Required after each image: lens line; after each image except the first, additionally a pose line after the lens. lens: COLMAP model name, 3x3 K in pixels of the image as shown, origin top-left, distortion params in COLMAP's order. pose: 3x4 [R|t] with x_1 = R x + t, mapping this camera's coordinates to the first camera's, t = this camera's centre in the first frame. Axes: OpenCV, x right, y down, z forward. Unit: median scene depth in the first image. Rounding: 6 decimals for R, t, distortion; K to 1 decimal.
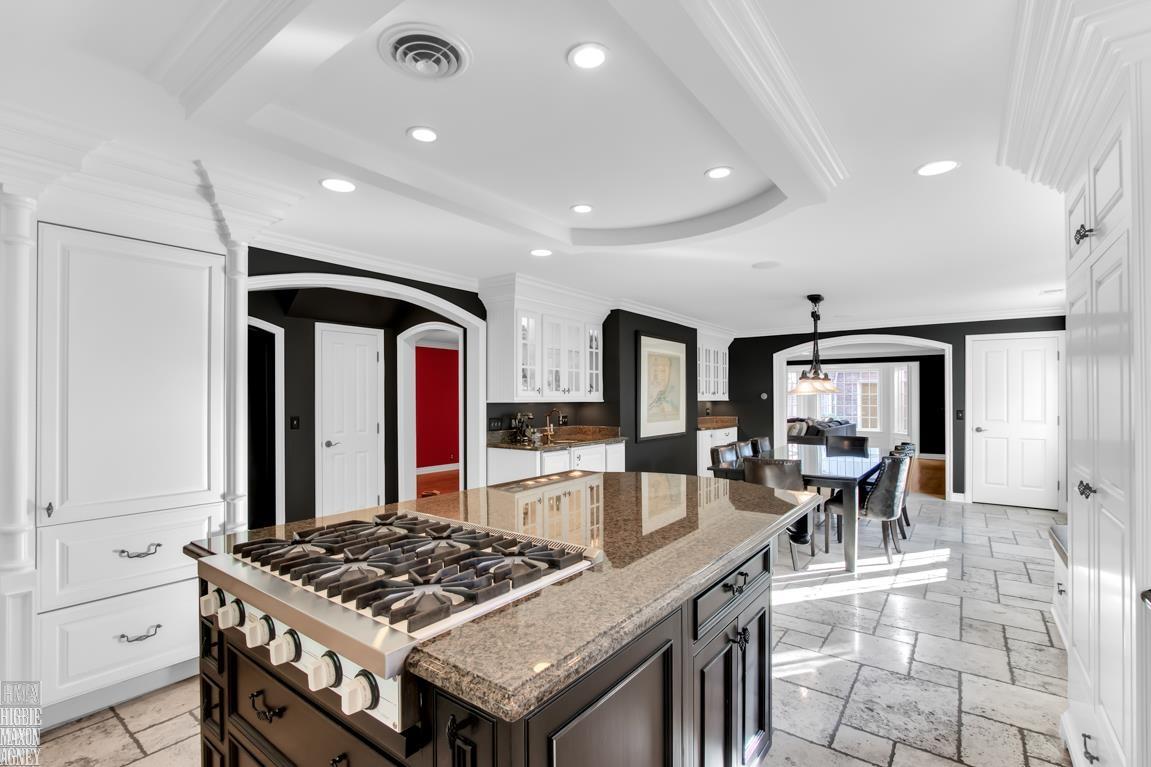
lens RADIAL K [[531.9, 0, 566.6], [0, 531.9, 399.3], [0, 0, 1]] dist [-0.002436, -0.000001]
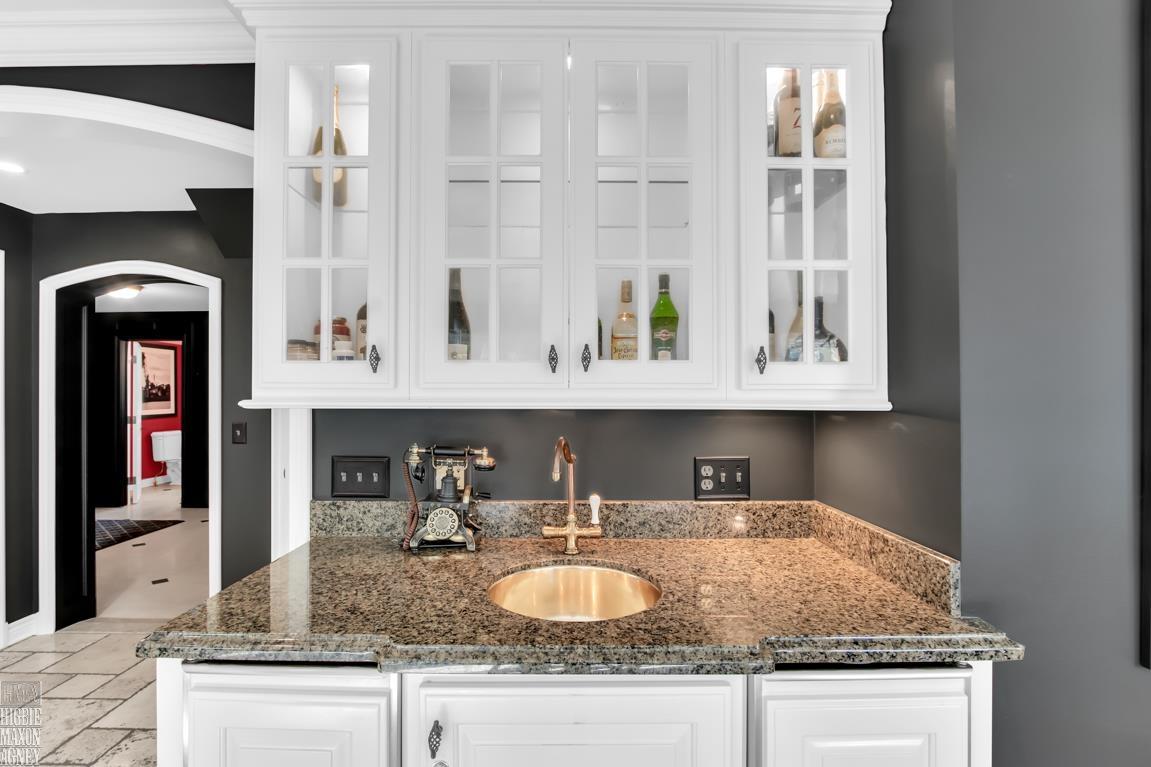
lens RADIAL K [[507.6, 0, 575.5], [0, 507.6, 383.5], [0, 0, 1]] dist [-0.000678, -0.000008]
pose [[0.611891, -0.009046, -0.790890, 0.179062], [0.002394, 0.999951, -0.009584, -0.005411], [0.790938, 0.003971, 0.611883, 0.953509]]
